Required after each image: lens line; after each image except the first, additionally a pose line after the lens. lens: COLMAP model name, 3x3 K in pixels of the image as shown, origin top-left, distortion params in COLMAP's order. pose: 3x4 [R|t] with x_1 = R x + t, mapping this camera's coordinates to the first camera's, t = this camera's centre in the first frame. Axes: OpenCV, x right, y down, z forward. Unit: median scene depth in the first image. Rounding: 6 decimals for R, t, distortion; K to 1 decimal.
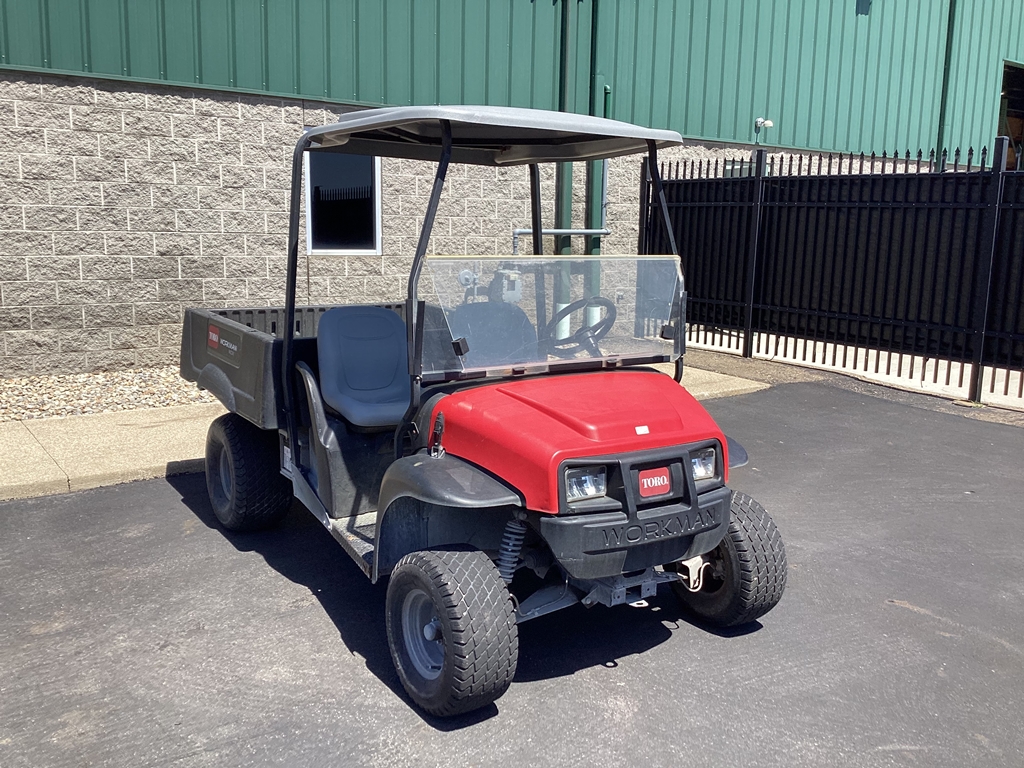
lens RADIAL K [[923.9, 0, 513.7], [0, 923.9, 386.6], [0, 0, 1]] dist [0.110606, -0.206229]
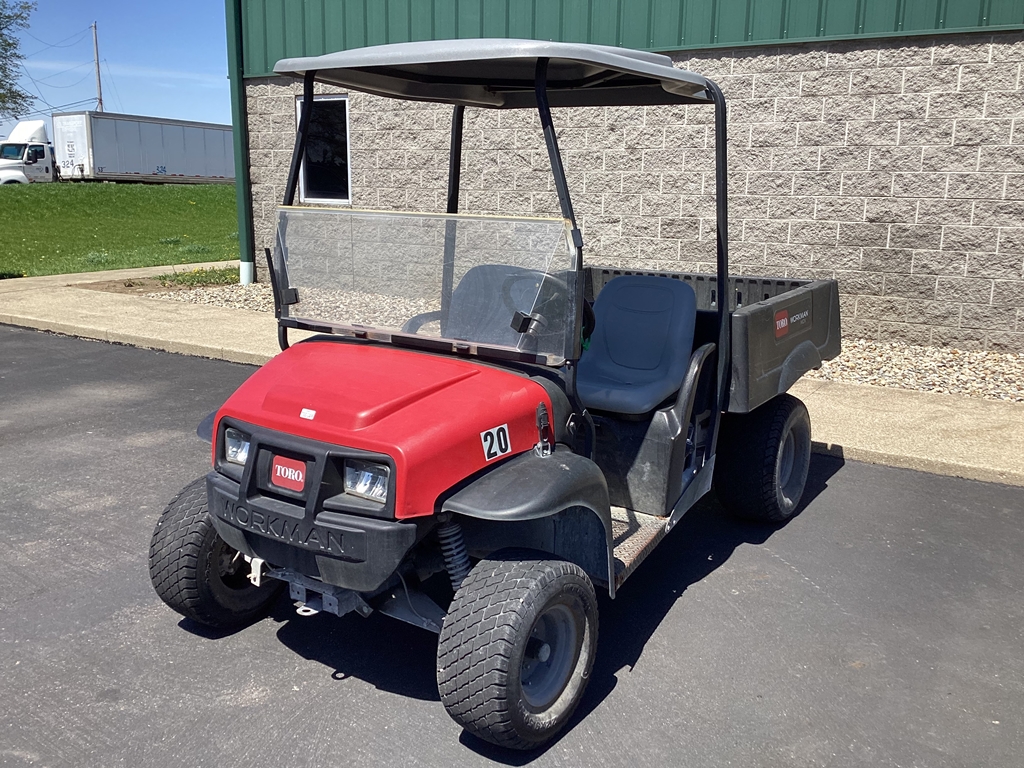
lens RADIAL K [[923.2, 0, 513.9], [0, 923.2, 383.4], [0, 0, 1]] dist [0.107762, -0.200142]
pose [[0.379497, 0.186771, -0.906145, 0.372776], [-0.164057, 0.977476, 0.132766, -0.047716], [0.910531, 0.098275, 0.401590, 0.311970]]
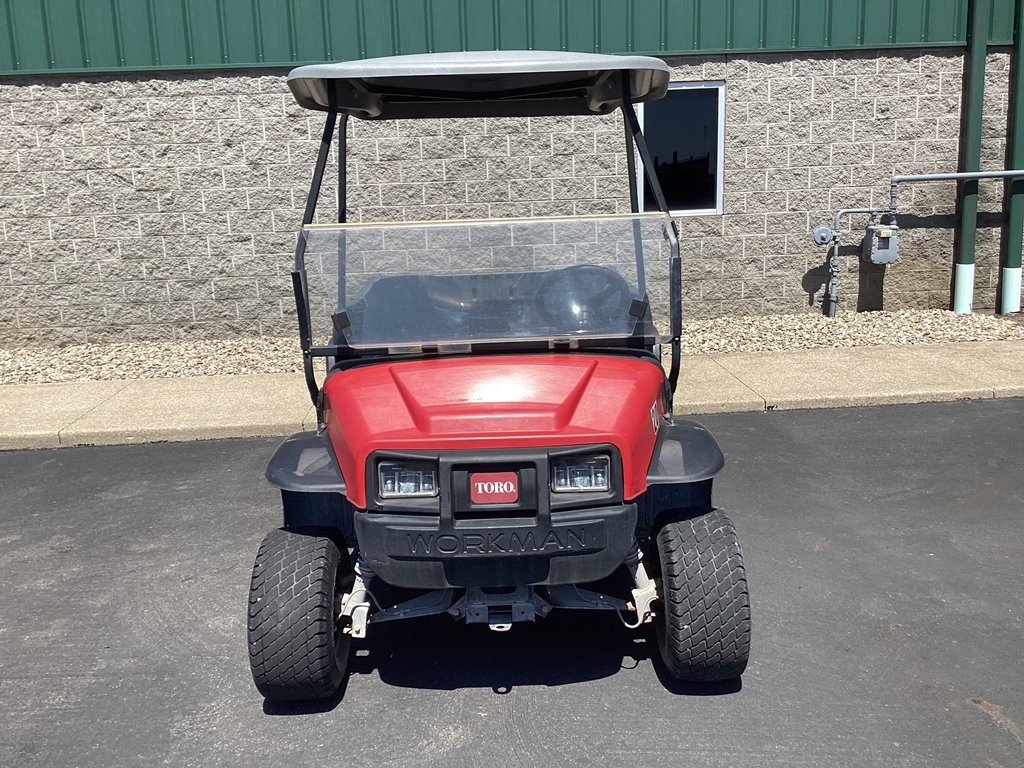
lens RADIAL K [[923.9, 0, 513.7], [0, 923.9, 386.6], [0, 0, 1]] dist [0.110606, -0.206229]
pose [[0.838449, 0.064891, -0.541104, 0.230243], [-0.041992, 0.997627, 0.054570, -0.013338], [0.543360, -0.023032, 0.839184, 0.113877]]
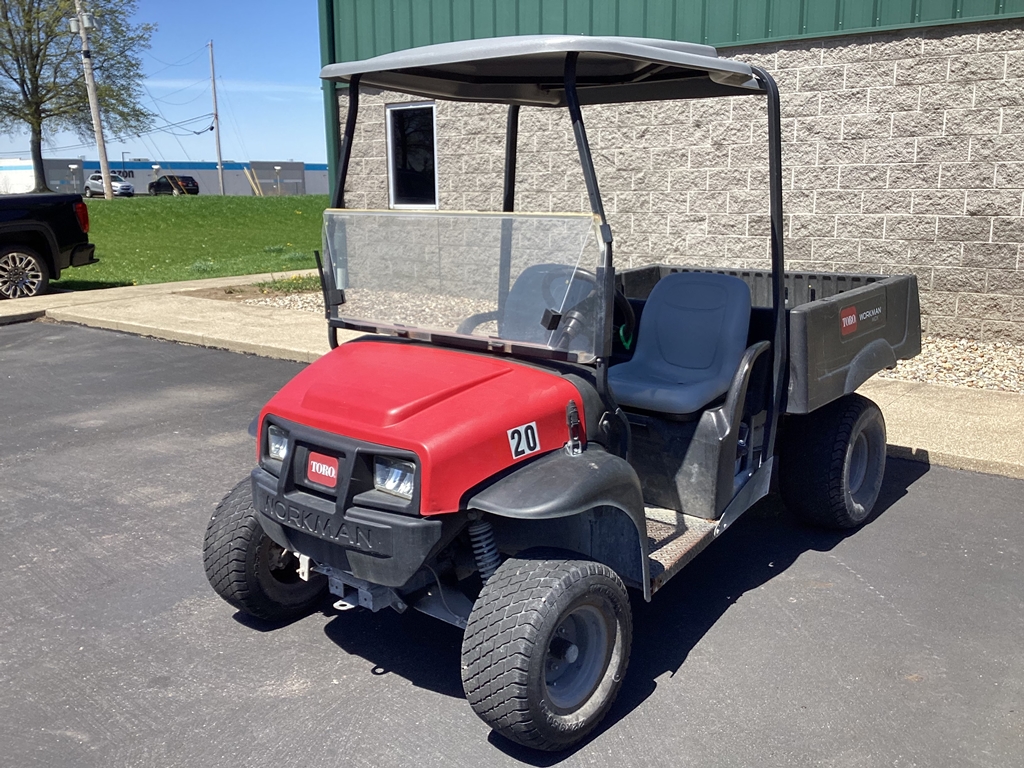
lens RADIAL K [[931.2, 0, 514.1], [0, 931.2, 382.8], [0, 0, 1]] dist [0.096266, -0.179384]
pose [[0.275994, 0.181167, -0.943931, 0.382292], [-0.148268, 0.978345, 0.144420, -0.049396], [0.949655, 0.100096, 0.296878, 0.336319]]
